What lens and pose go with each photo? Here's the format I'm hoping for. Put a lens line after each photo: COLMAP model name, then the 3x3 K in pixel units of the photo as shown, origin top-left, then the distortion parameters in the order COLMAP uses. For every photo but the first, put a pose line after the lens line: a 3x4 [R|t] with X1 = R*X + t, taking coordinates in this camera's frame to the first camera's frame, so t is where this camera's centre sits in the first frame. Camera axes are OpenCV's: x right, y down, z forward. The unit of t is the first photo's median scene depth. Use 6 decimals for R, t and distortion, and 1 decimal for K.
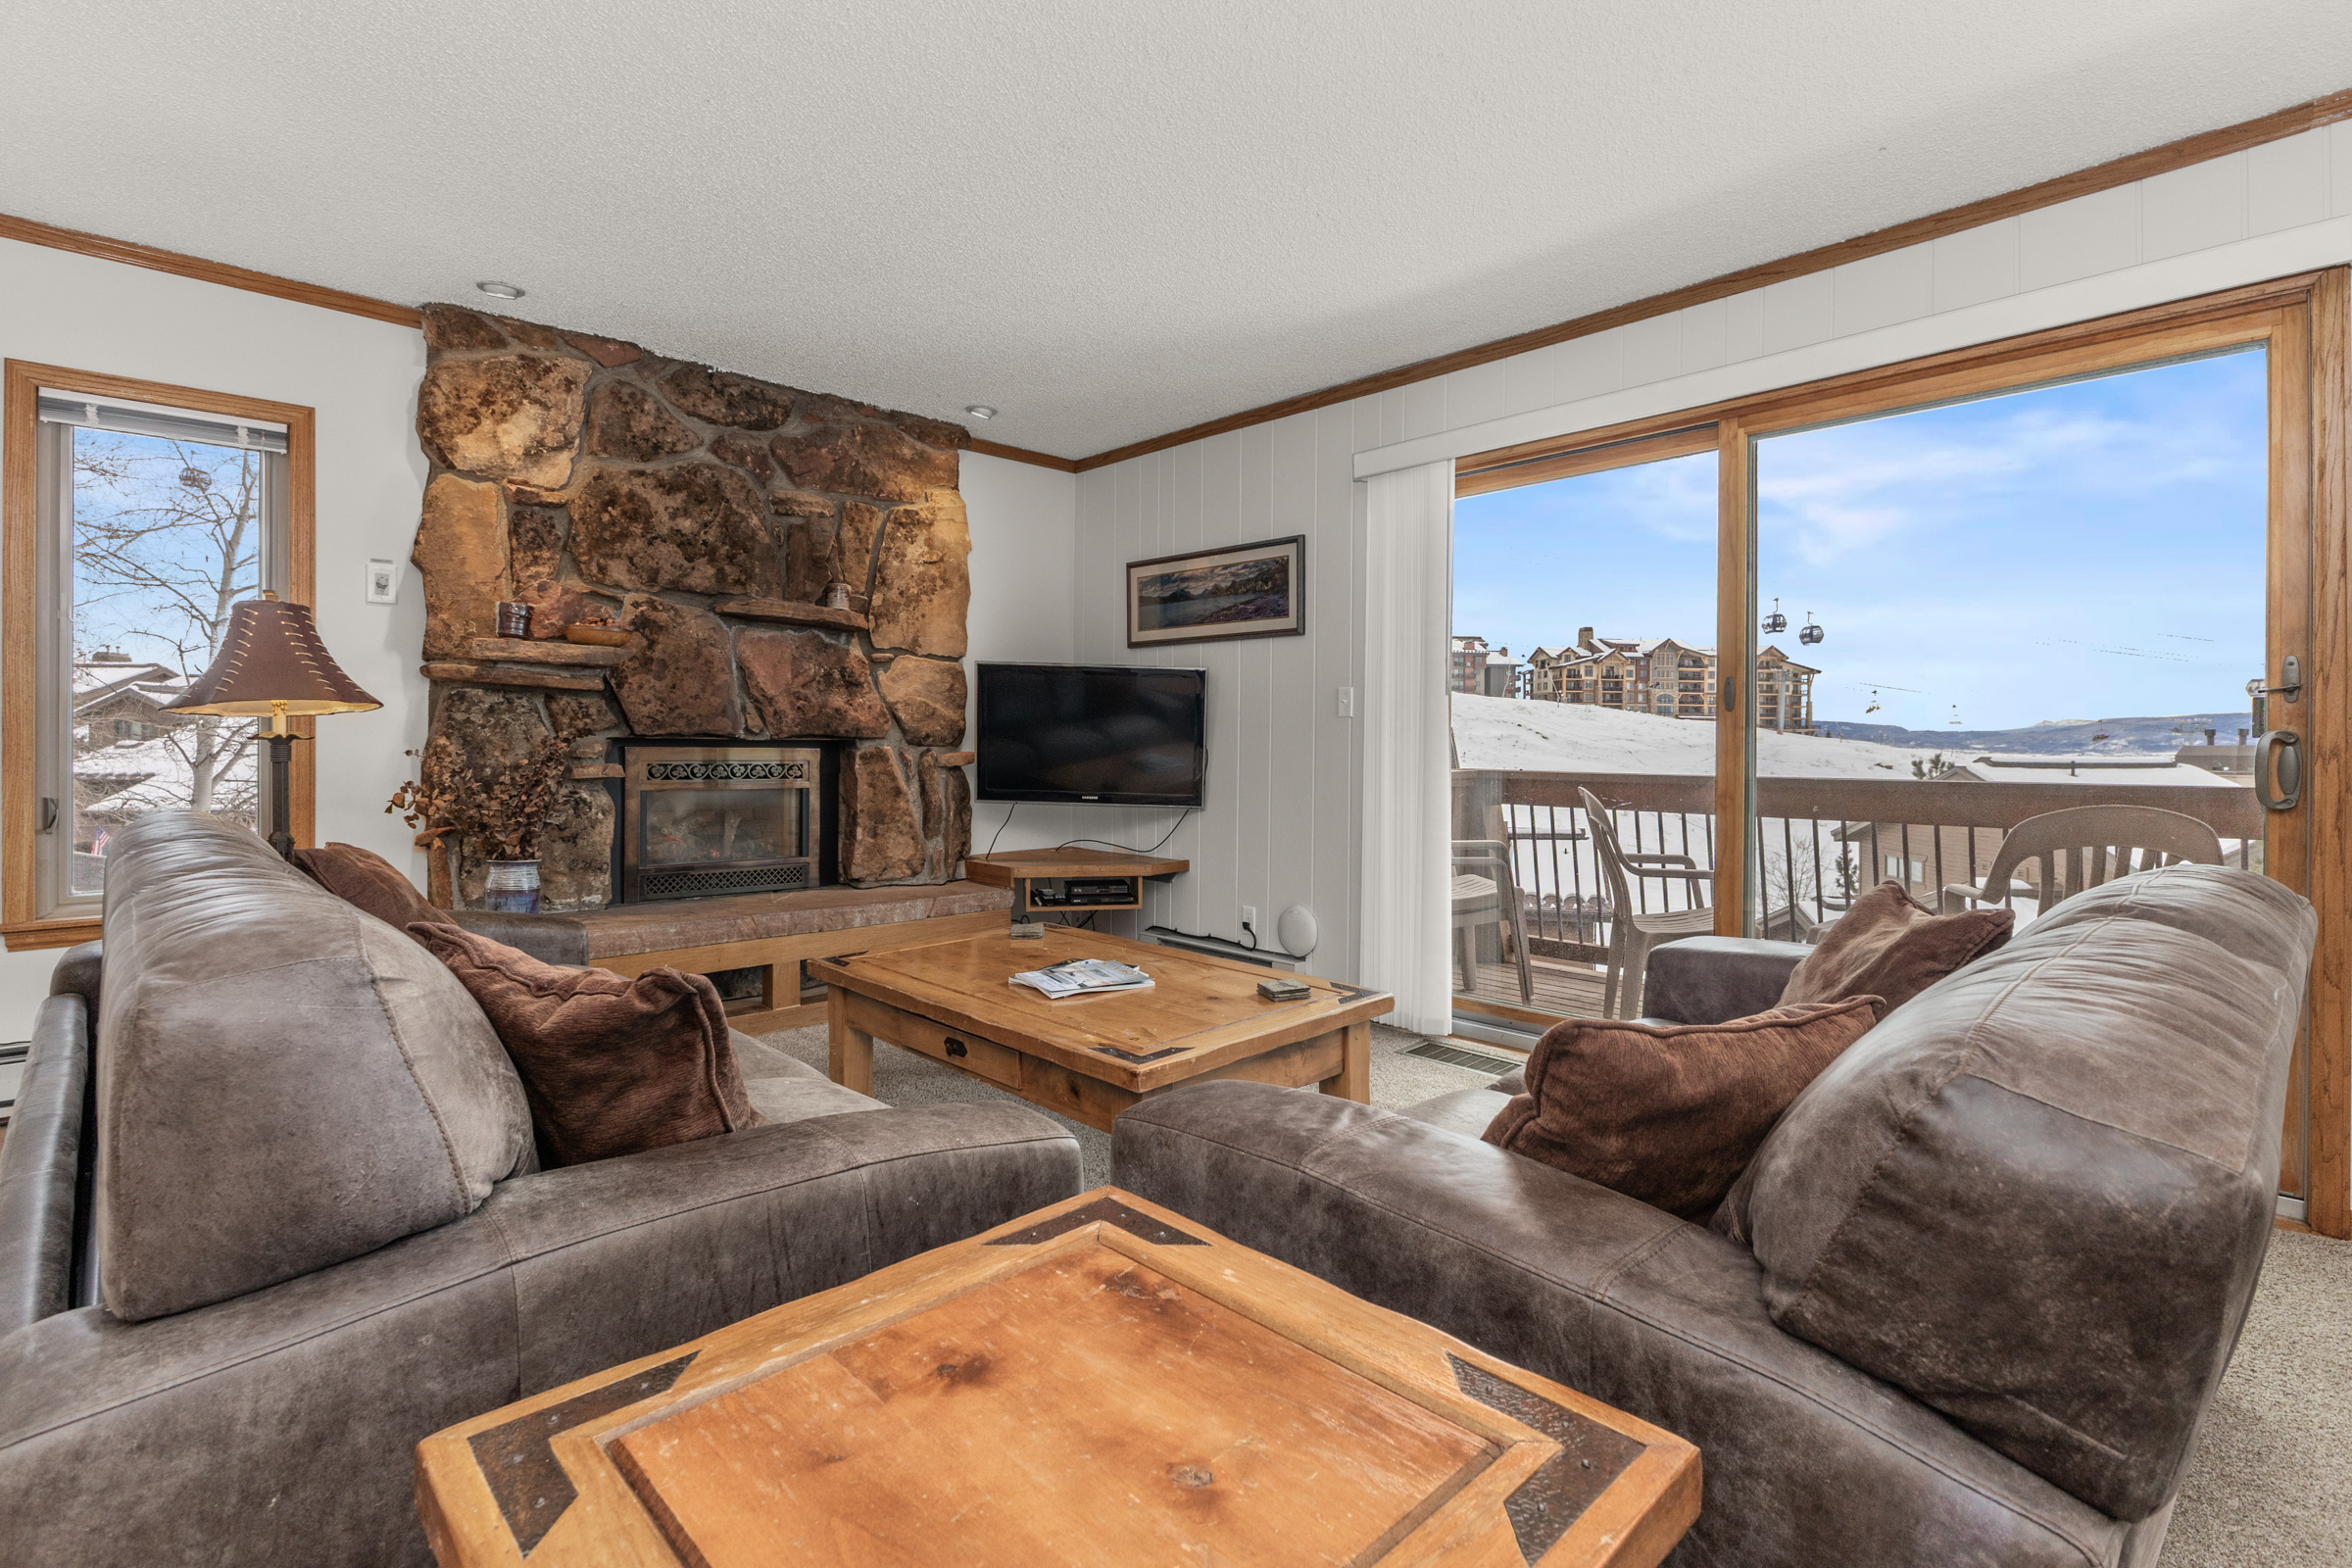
lens RADIAL K [[1100.7, 0, 1190.5], [0, 1100.7, 745.5], [0, 0, 1]] dist [0.005935, -0.004383]
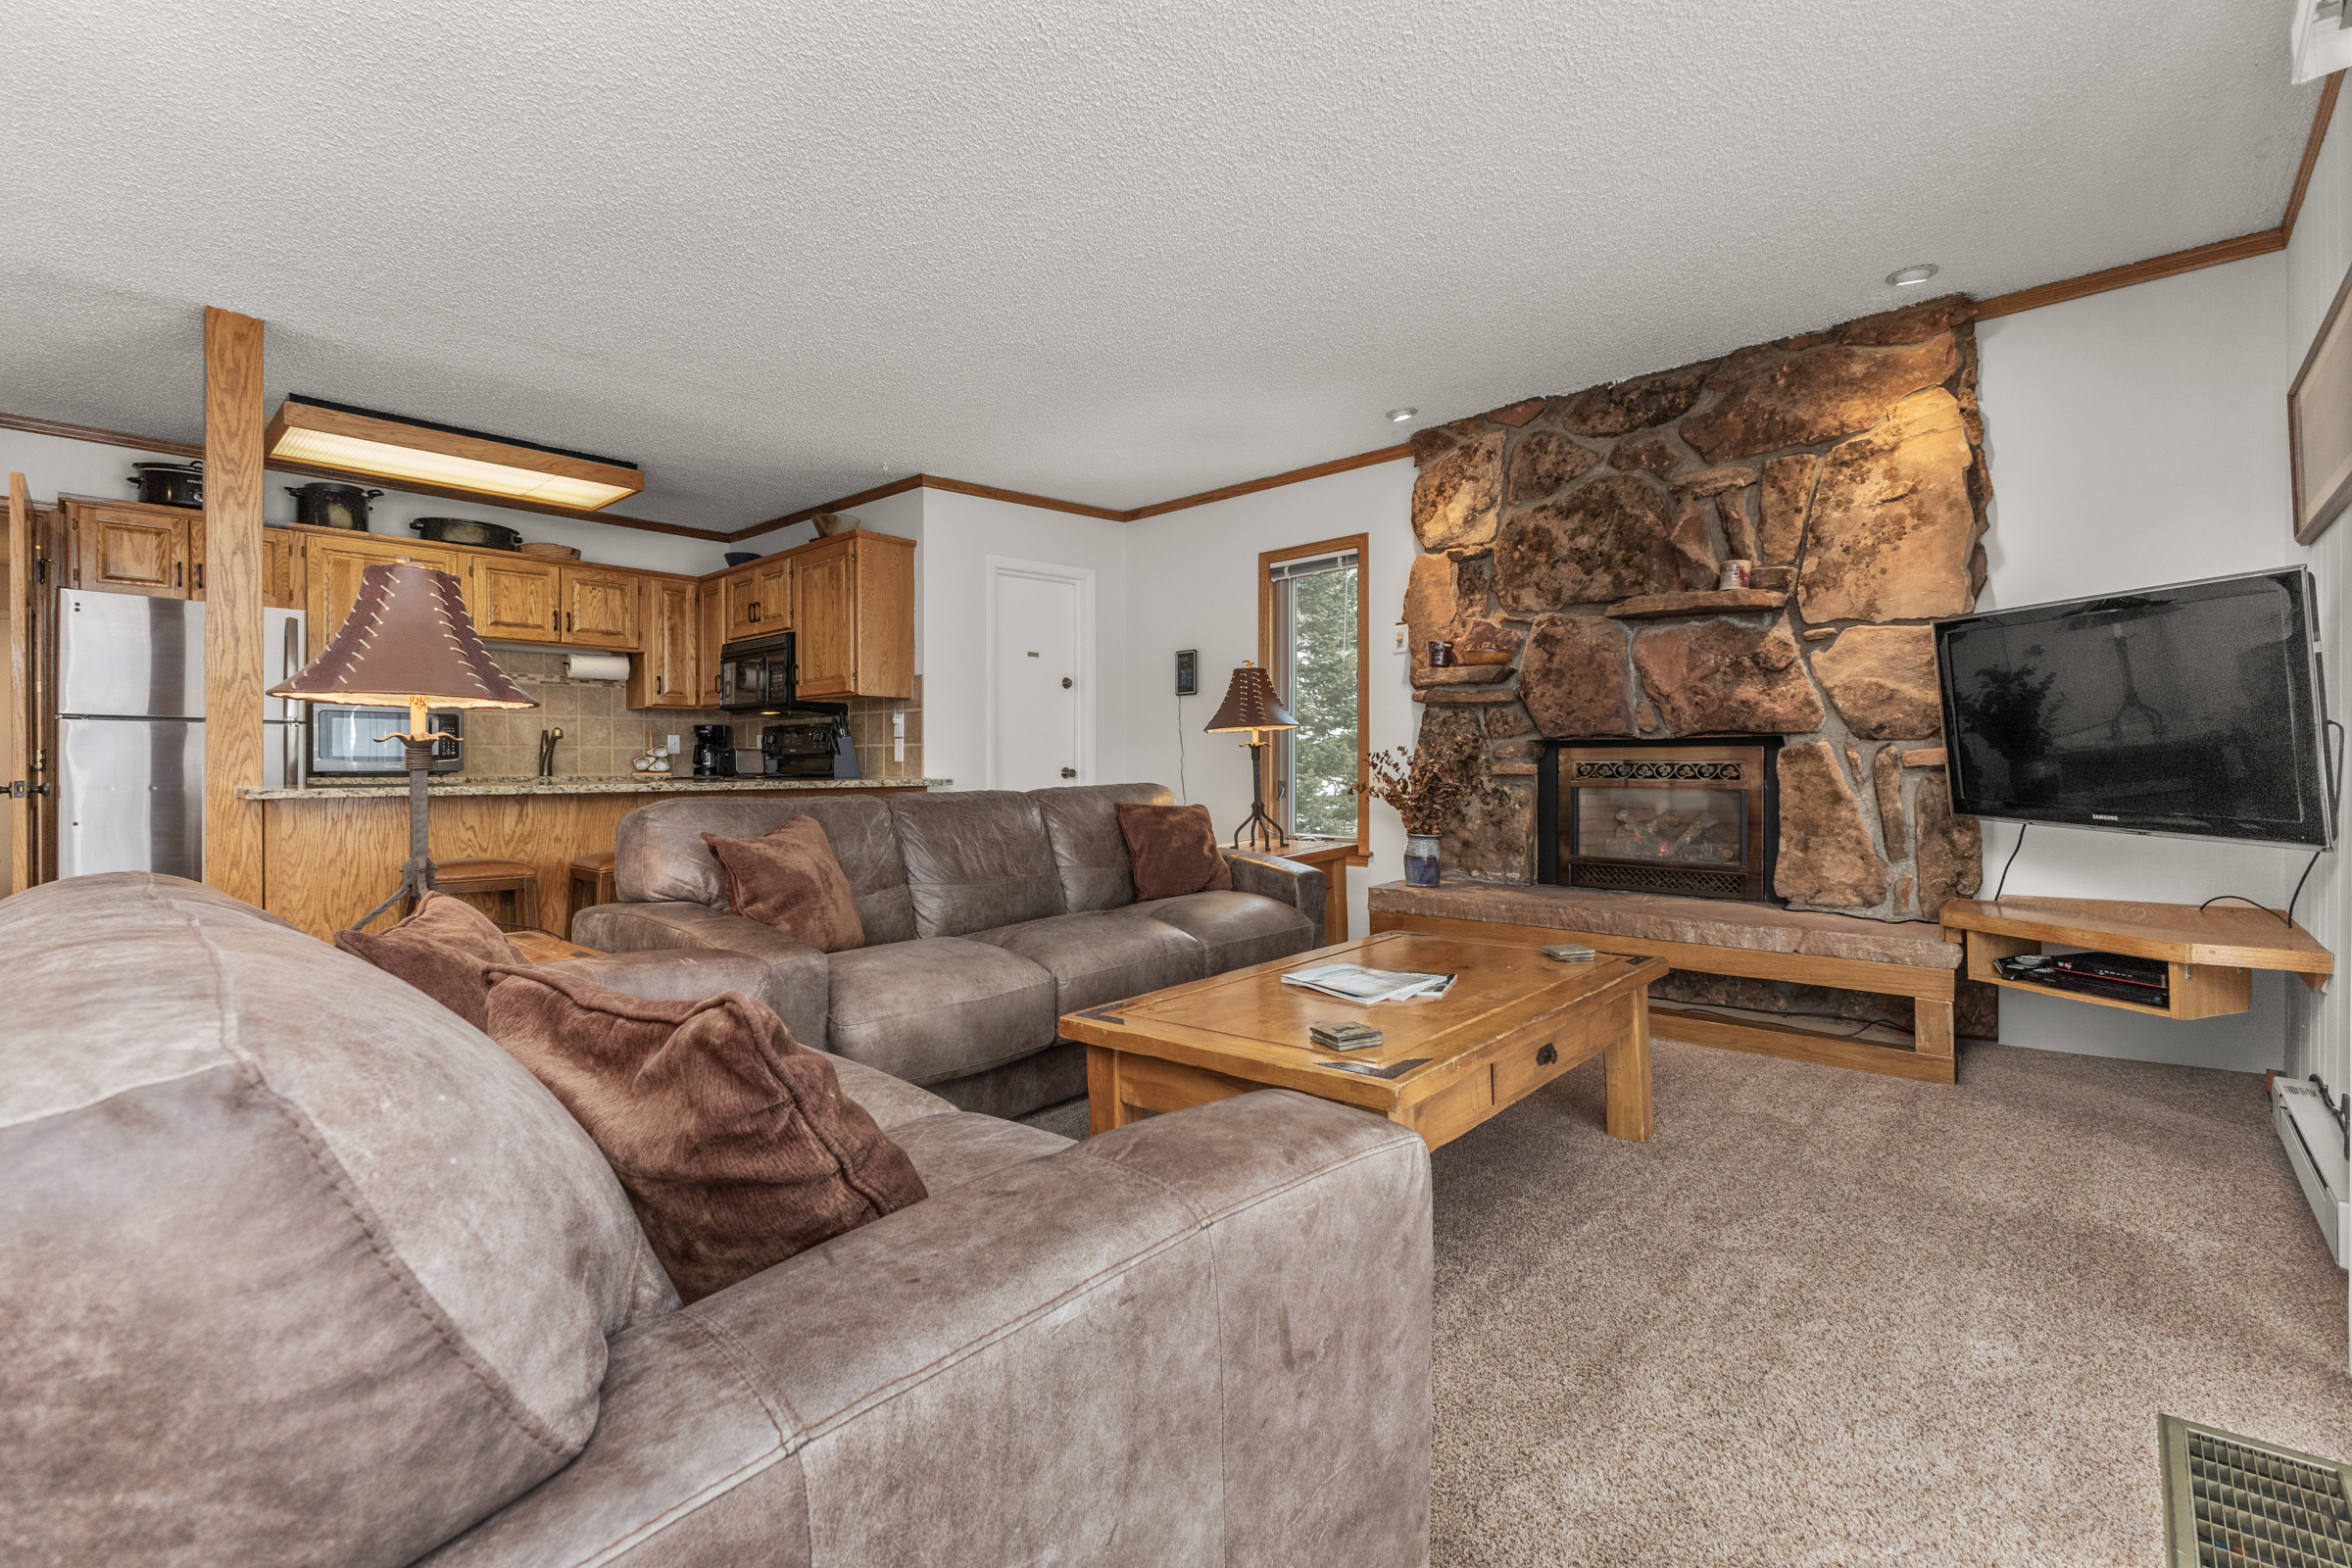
lens RADIAL K [[1020.9, 0, 1180.4], [0, 1020.9, 765.0], [0, 0, 1]] dist [0.017985, -0.004972]
pose [[0.067339, -0.005644, -0.997714, 0.532437], [0.006661, 0.999964, -0.005207, 0.022011], [0.997708, -0.006295, 0.067374, 0.553937]]
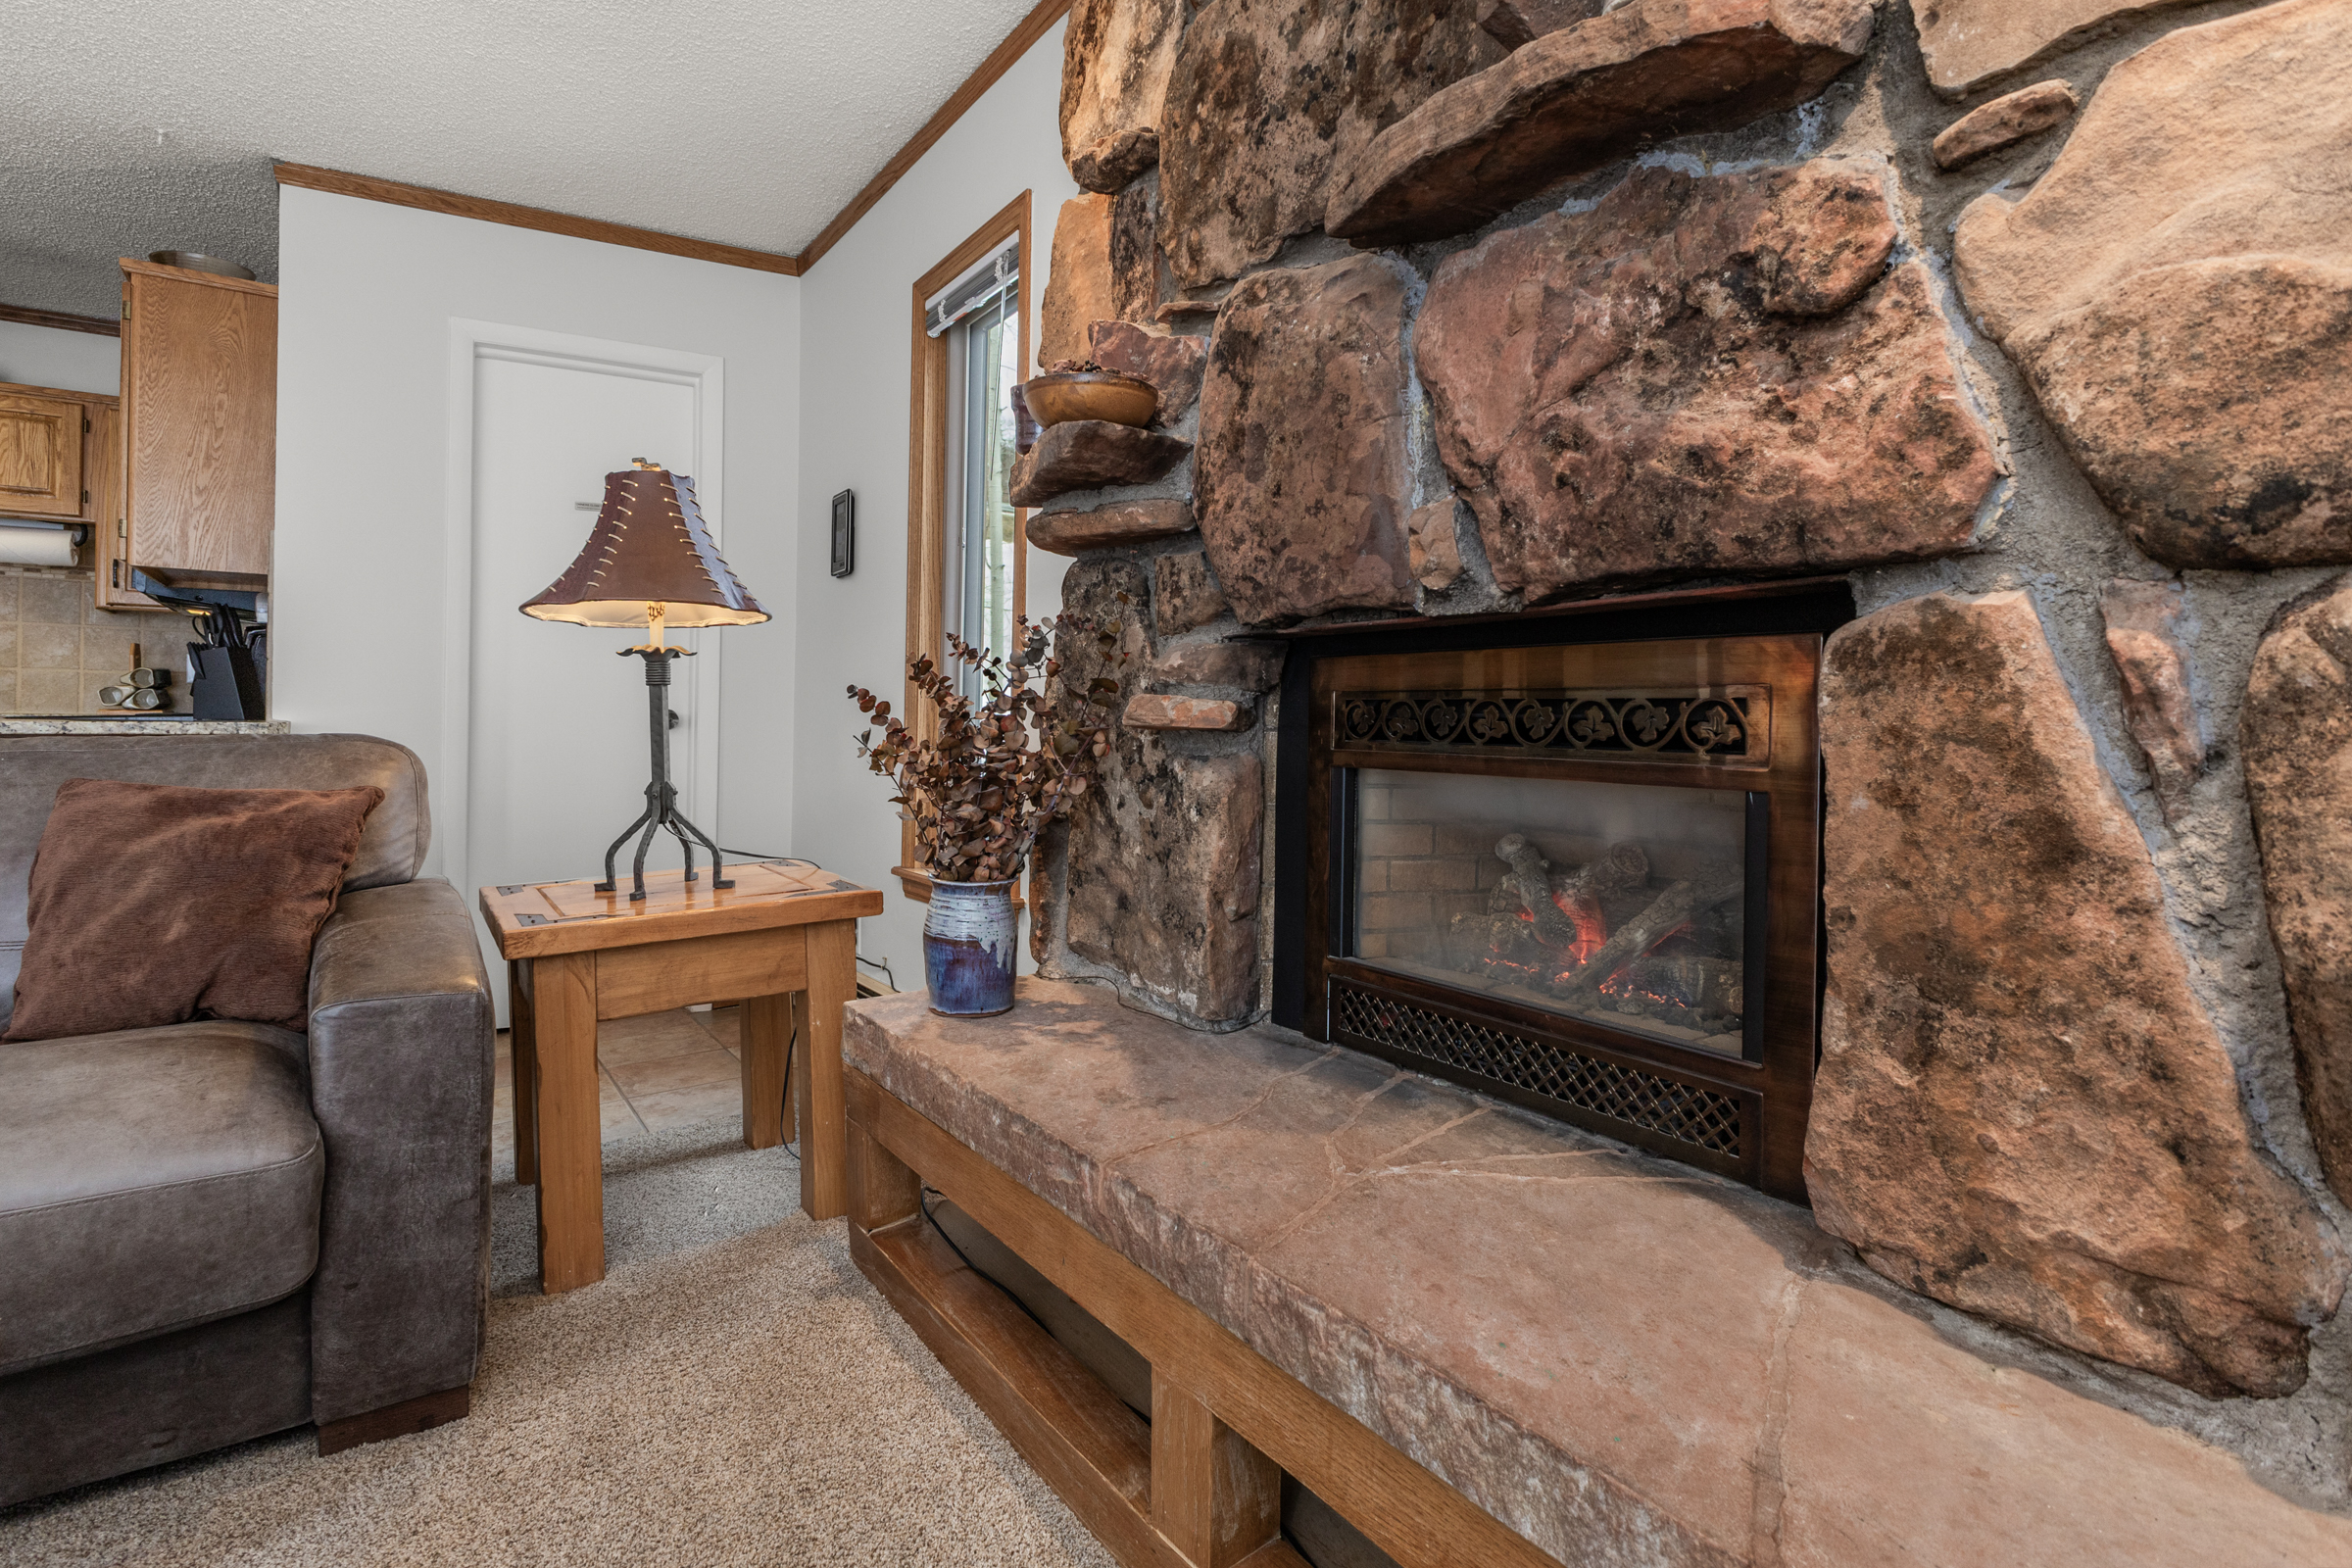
lens RADIAL K [[1179.1, 0, 1174.4], [0, 1179.1, 716.3], [0, 0, 1]] dist [0.022347, -0.008197]
pose [[-0.161897, -0.012796, -0.986725, -0.066918], [-0.009423, 0.999890, -0.011421, 0.029539], [0.986763, 0.007449, -0.162000, 1.051262]]
